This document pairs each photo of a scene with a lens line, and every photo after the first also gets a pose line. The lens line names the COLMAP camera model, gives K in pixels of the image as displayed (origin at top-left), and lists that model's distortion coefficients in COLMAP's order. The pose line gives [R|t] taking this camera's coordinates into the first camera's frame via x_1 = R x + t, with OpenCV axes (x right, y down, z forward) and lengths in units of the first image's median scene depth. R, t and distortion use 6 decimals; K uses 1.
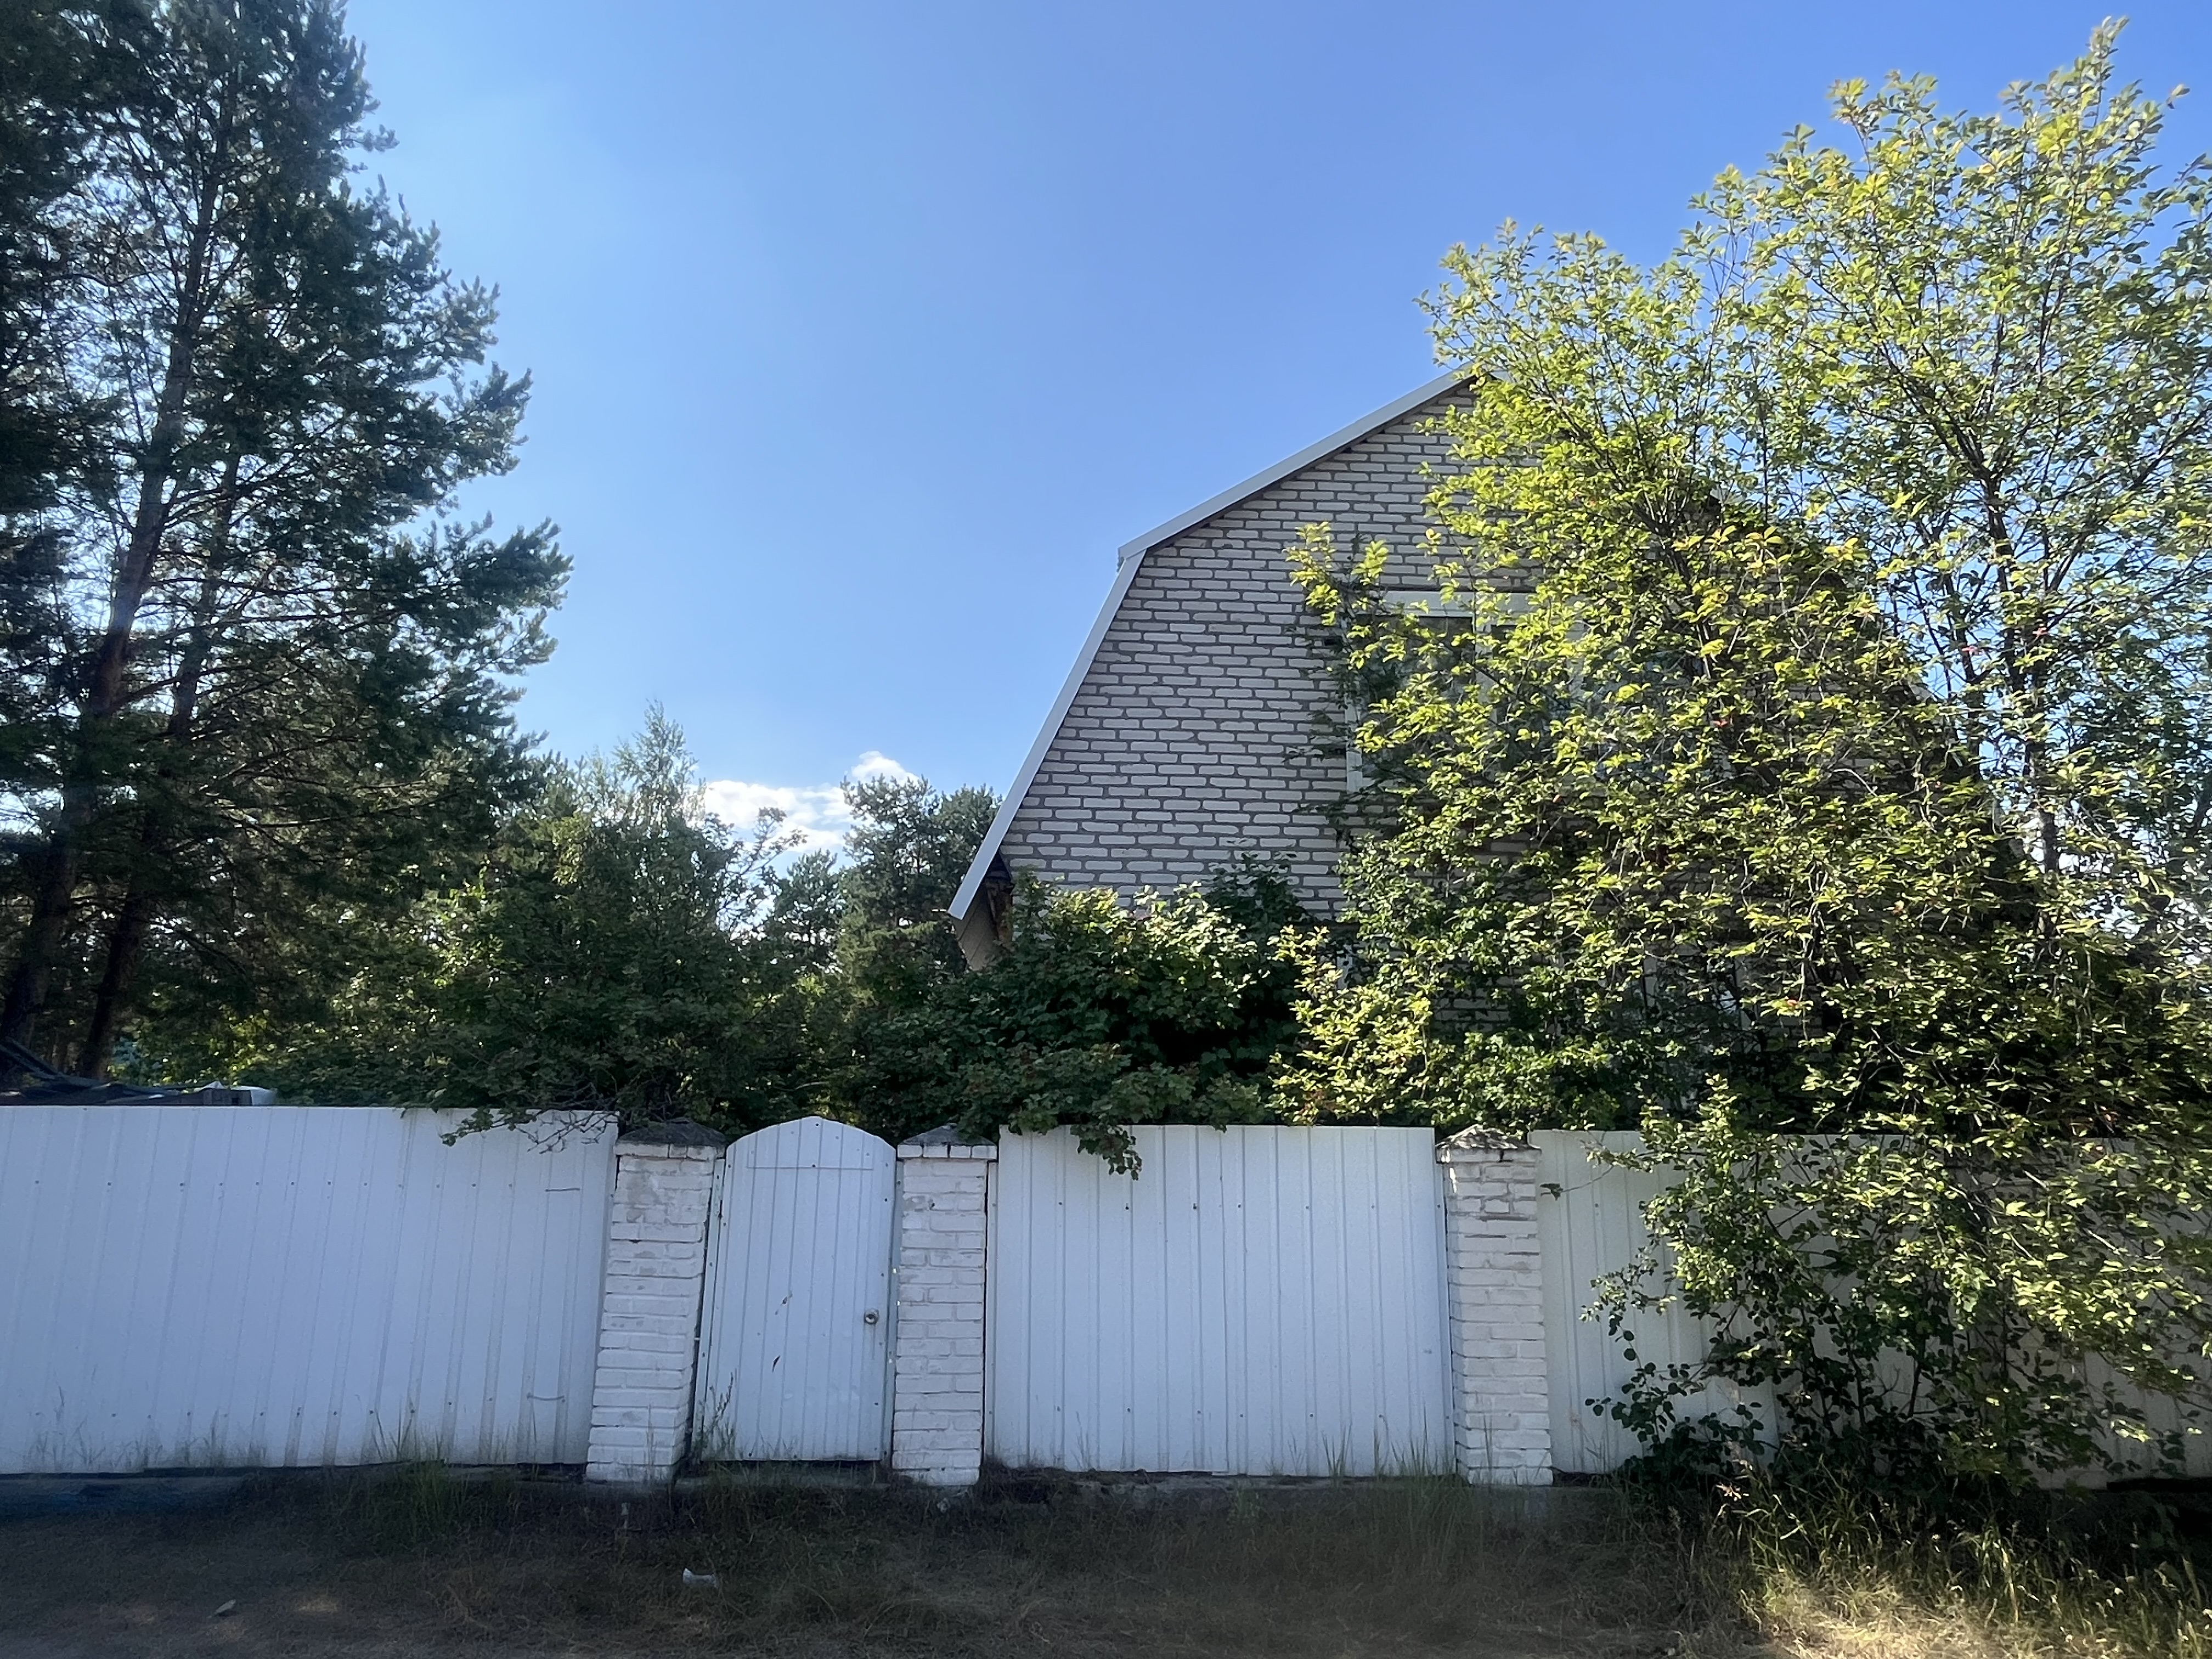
lens RADIAL K [[1333.3, 0, 1105.7], [0, 1333.3, 843.2], [0, 0, 1]] dist [-0.001325, -0.000539]
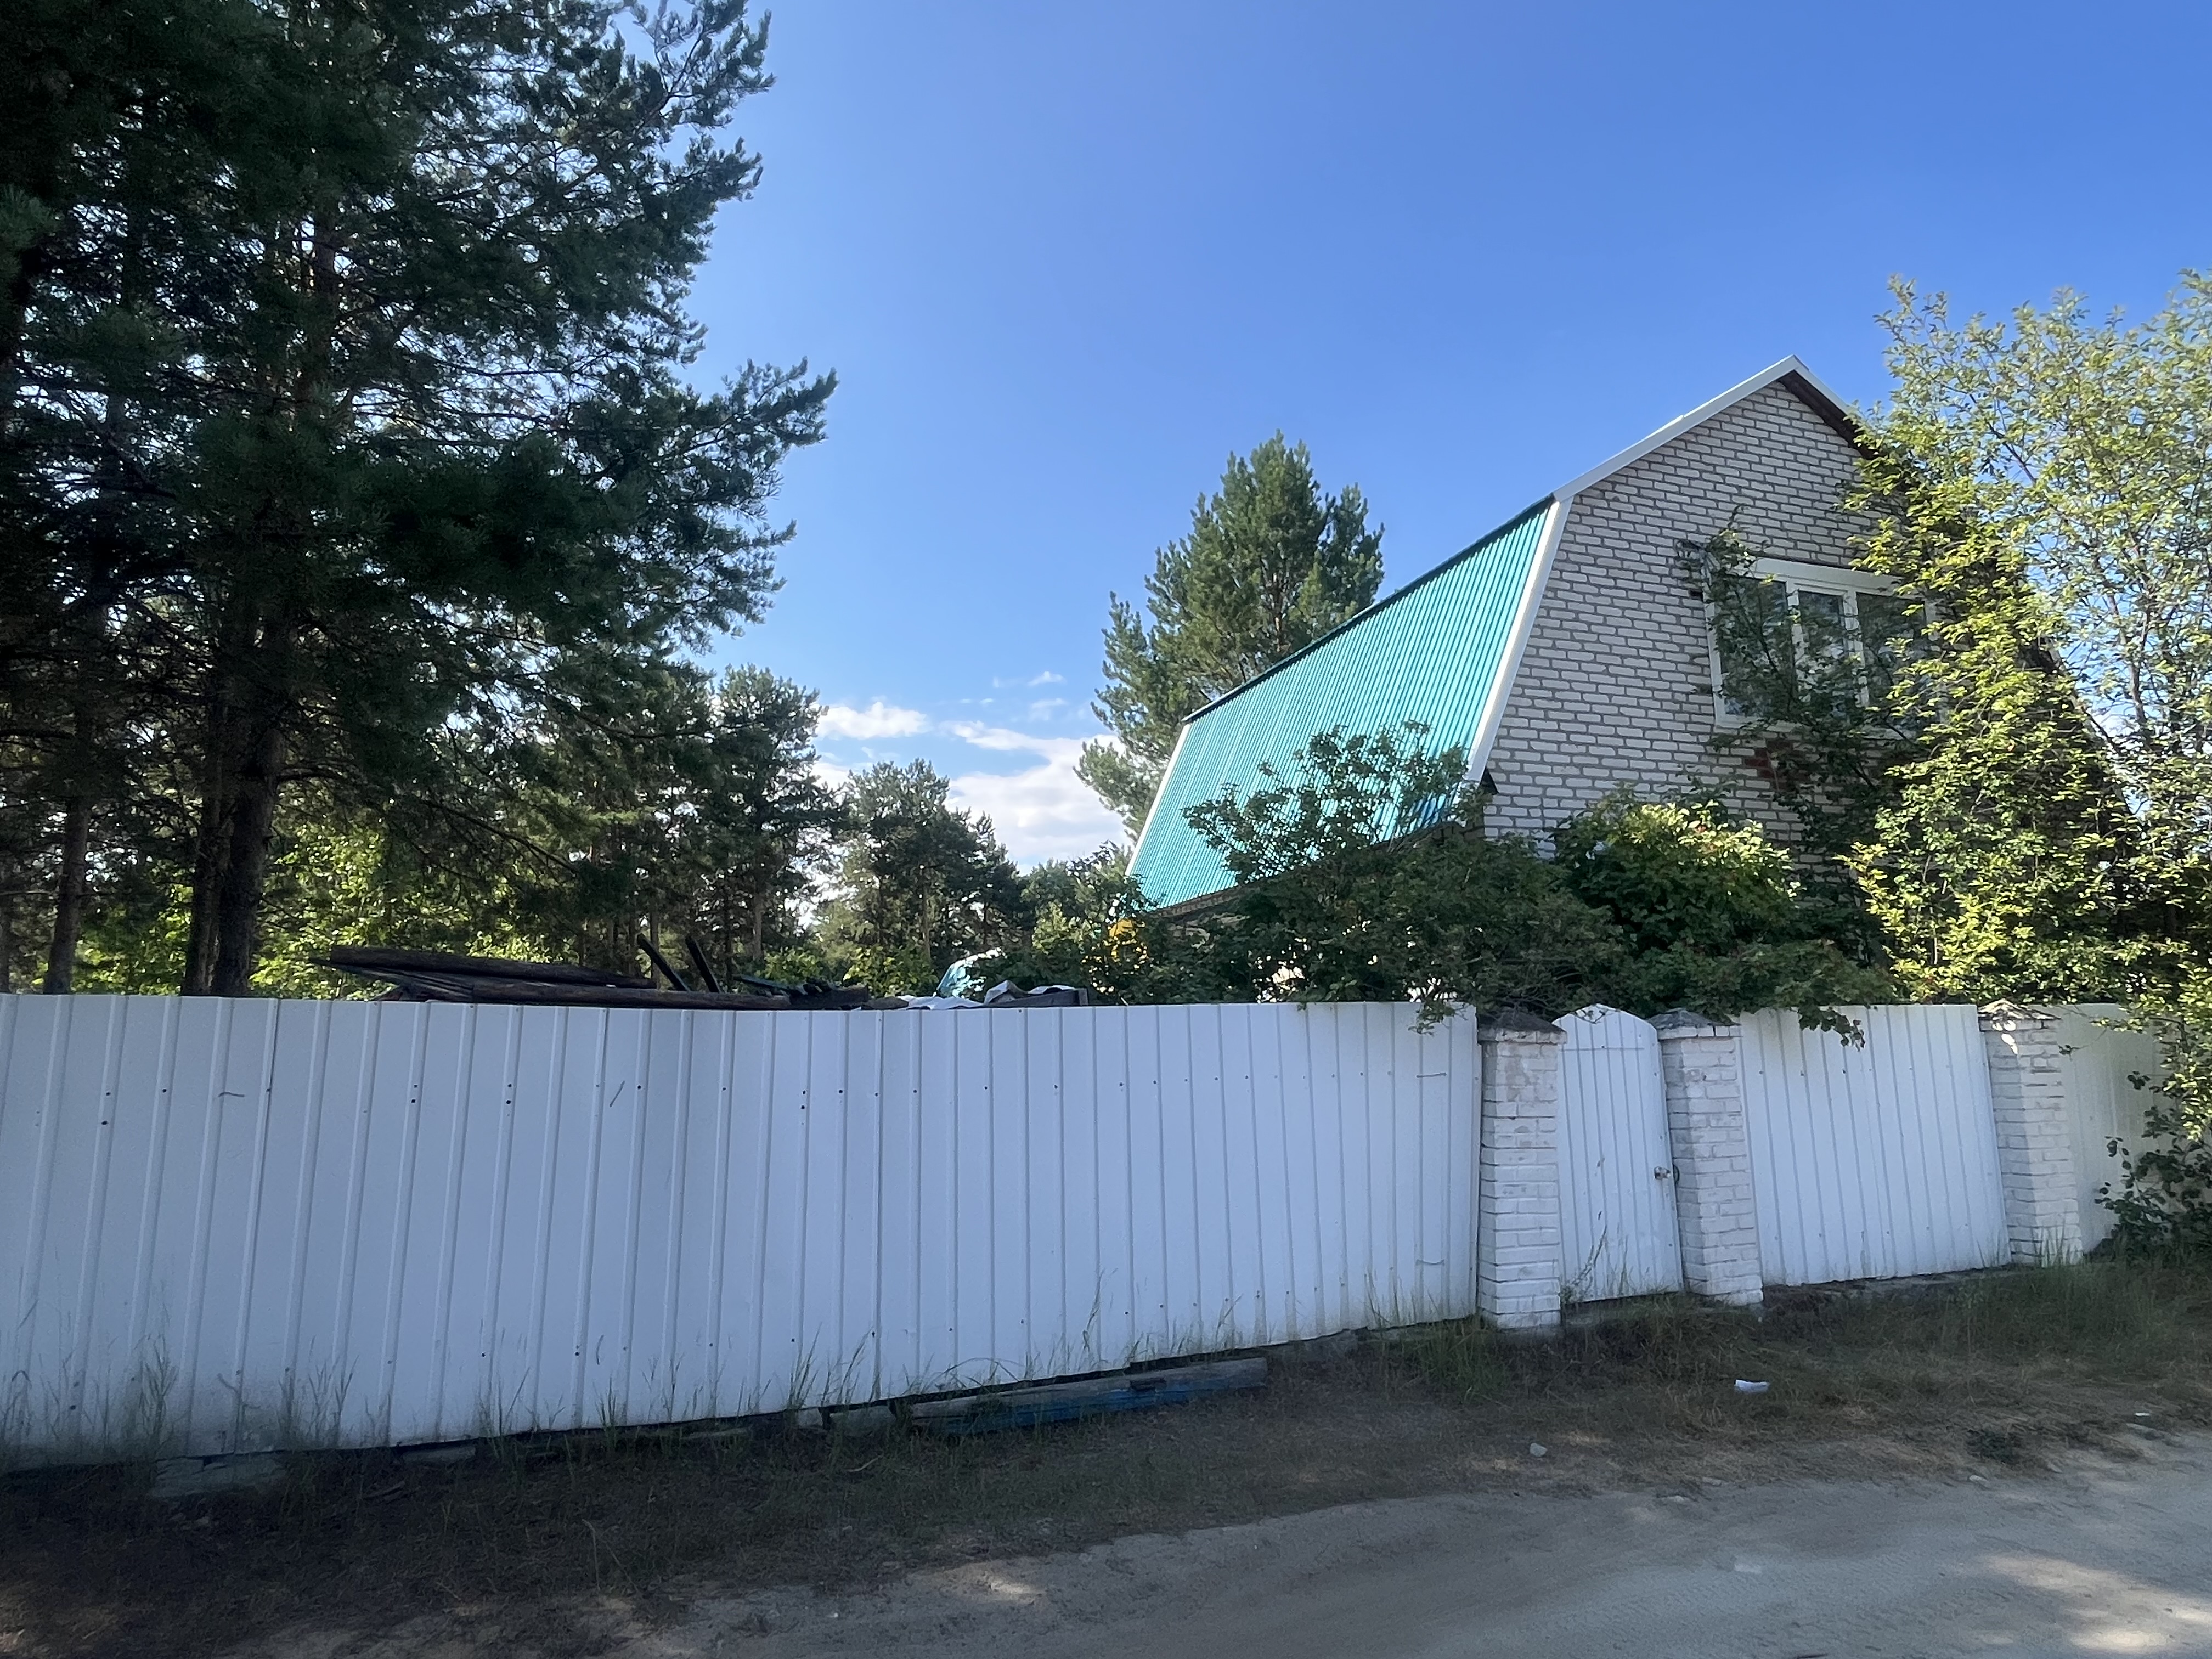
lens RADIAL K [[1333.3, 0, 1097.0], [0, 1333.3, 843.2], [0, 0, 1]] dist [-0.001325, -0.000539]
pose [[0.944644, 0.021639, 0.327382, -0.721019], [-0.047039, 0.996447, 0.069865, 0.008354], [-0.324706, -0.081397, 0.942306, 0.064708]]
